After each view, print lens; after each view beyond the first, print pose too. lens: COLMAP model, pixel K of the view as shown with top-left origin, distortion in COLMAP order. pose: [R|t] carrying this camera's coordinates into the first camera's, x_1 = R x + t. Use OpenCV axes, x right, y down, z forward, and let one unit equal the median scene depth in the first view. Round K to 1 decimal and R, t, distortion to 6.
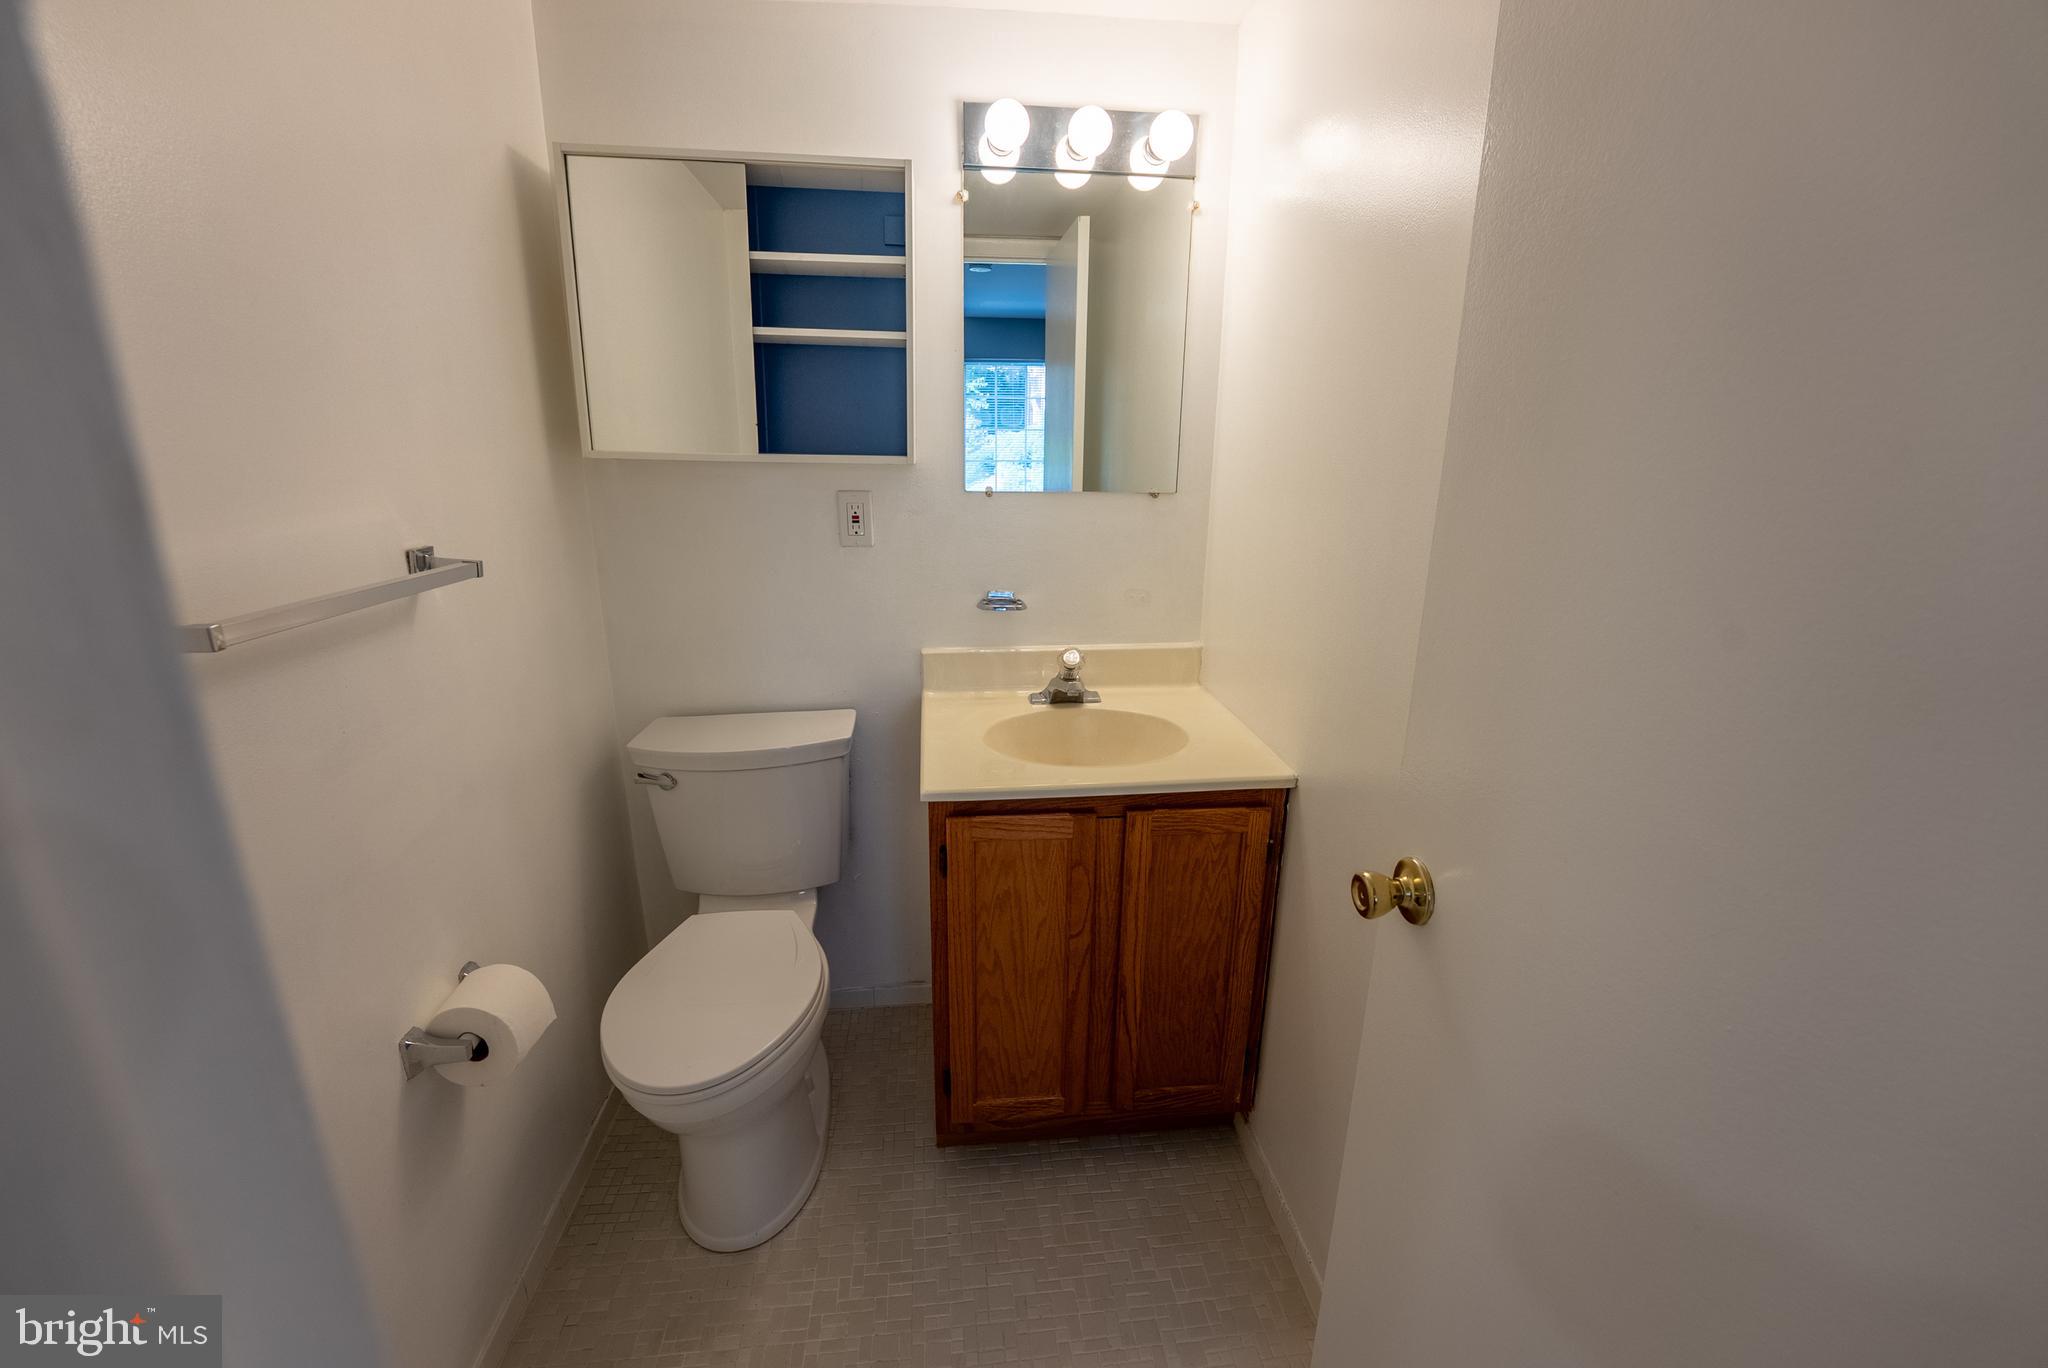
lens RADIAL K [[840.4, 0, 1028.2], [0, 840.4, 681.8], [0, 0, 1]] dist [-0.023307, 0.000515]
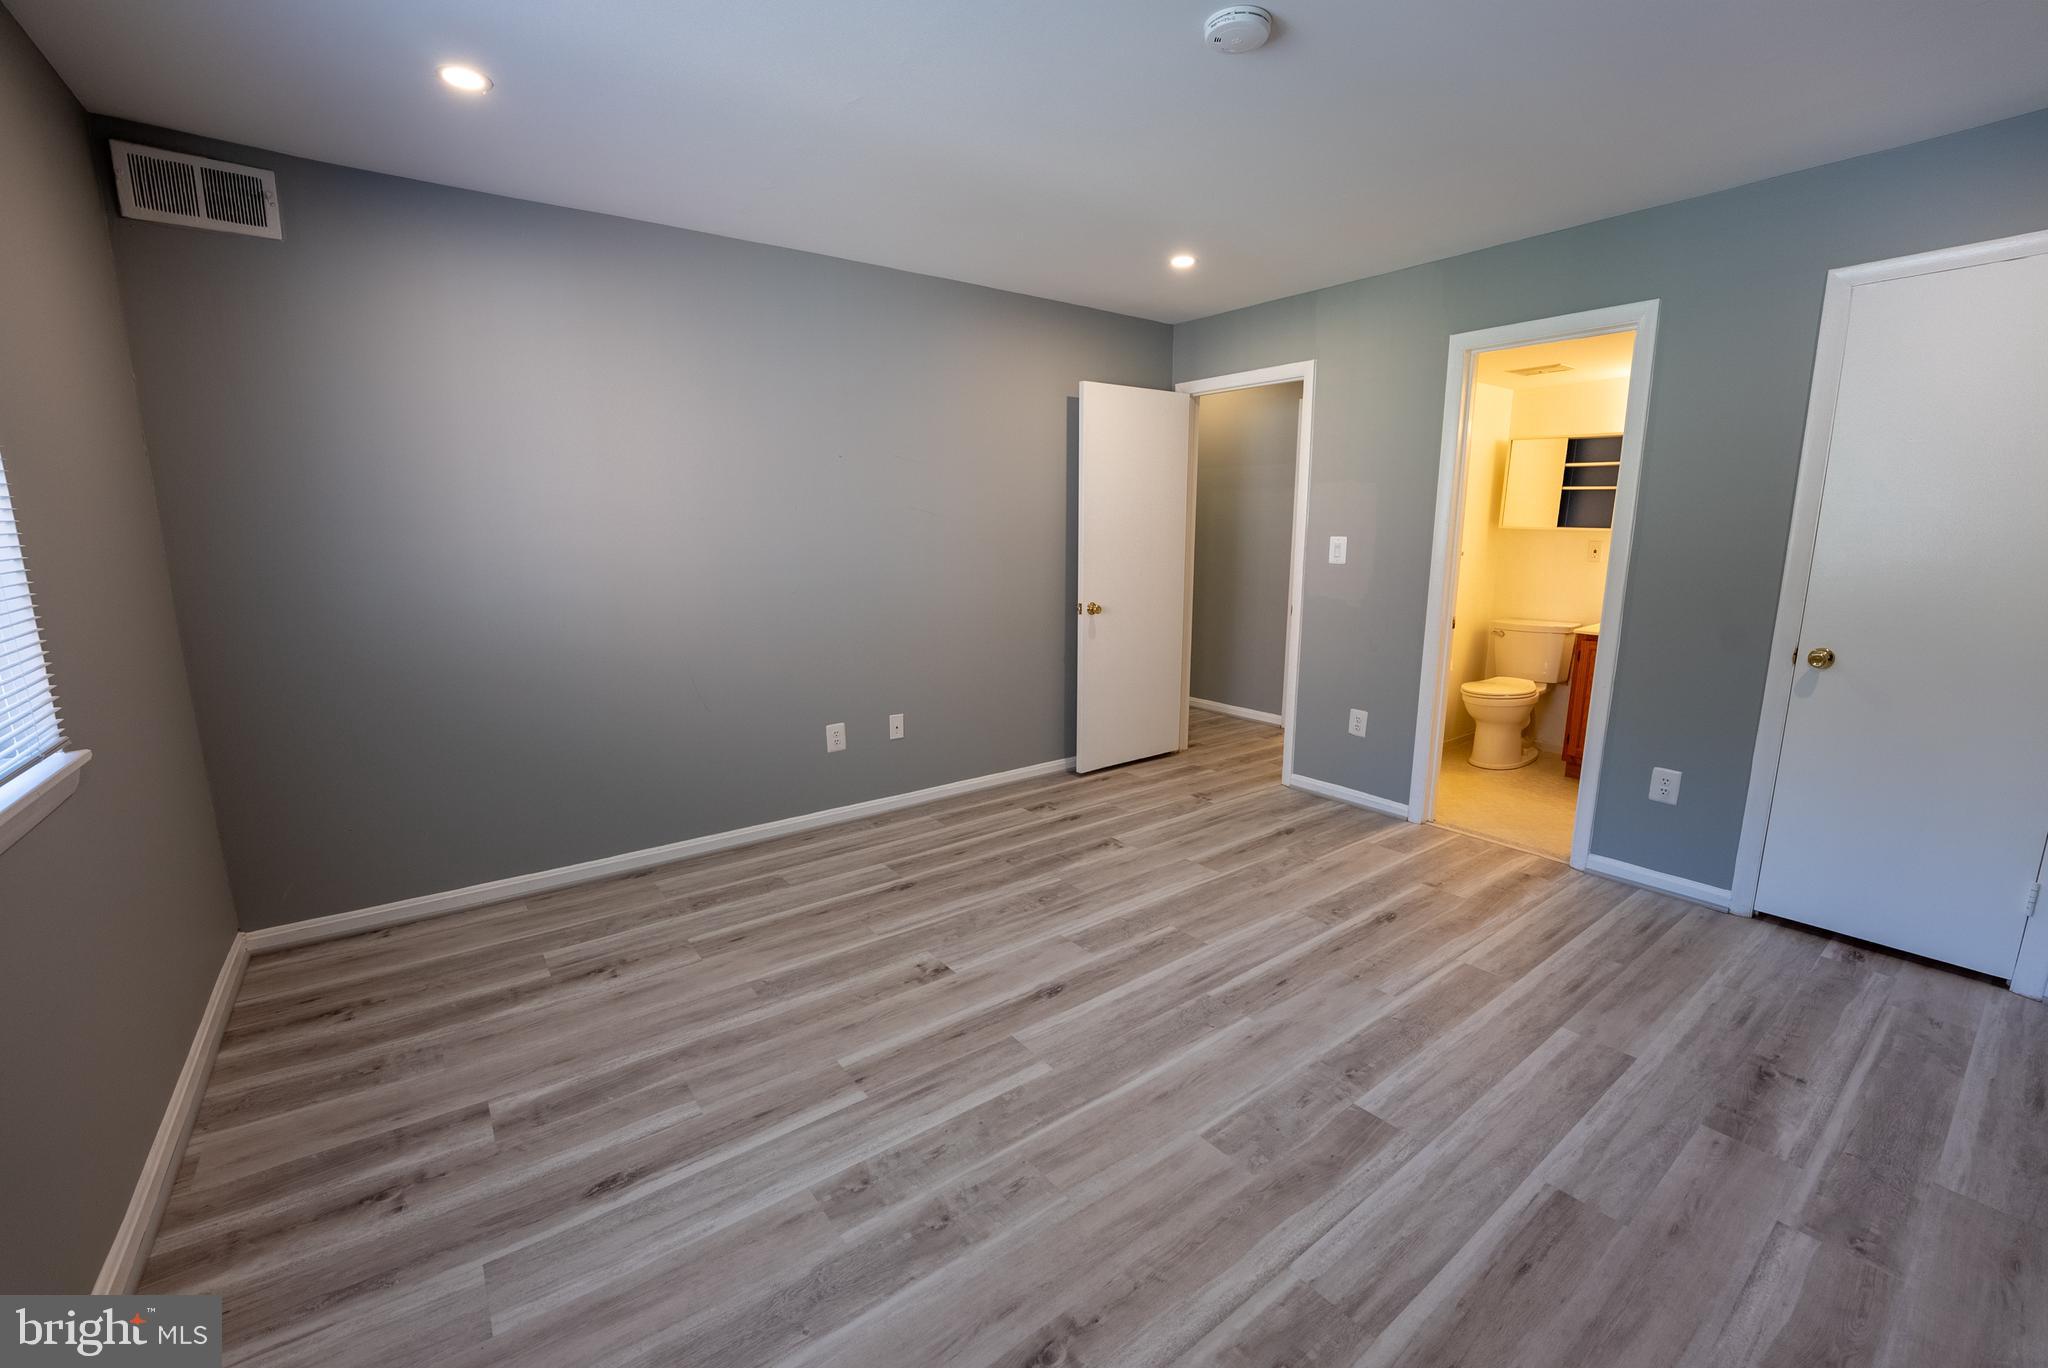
lens RADIAL K [[840.4, 0, 1009.4], [0, 840.4, 689.3], [0, 0, 1]] dist [-0.023307, 0.000515]
pose [[0.496805, 0.158951, -0.853182, 1.380821], [-0.218487, 0.974328, 0.054296, 0.581685], [0.839909, 0.159435, 0.518780, -2.171134]]
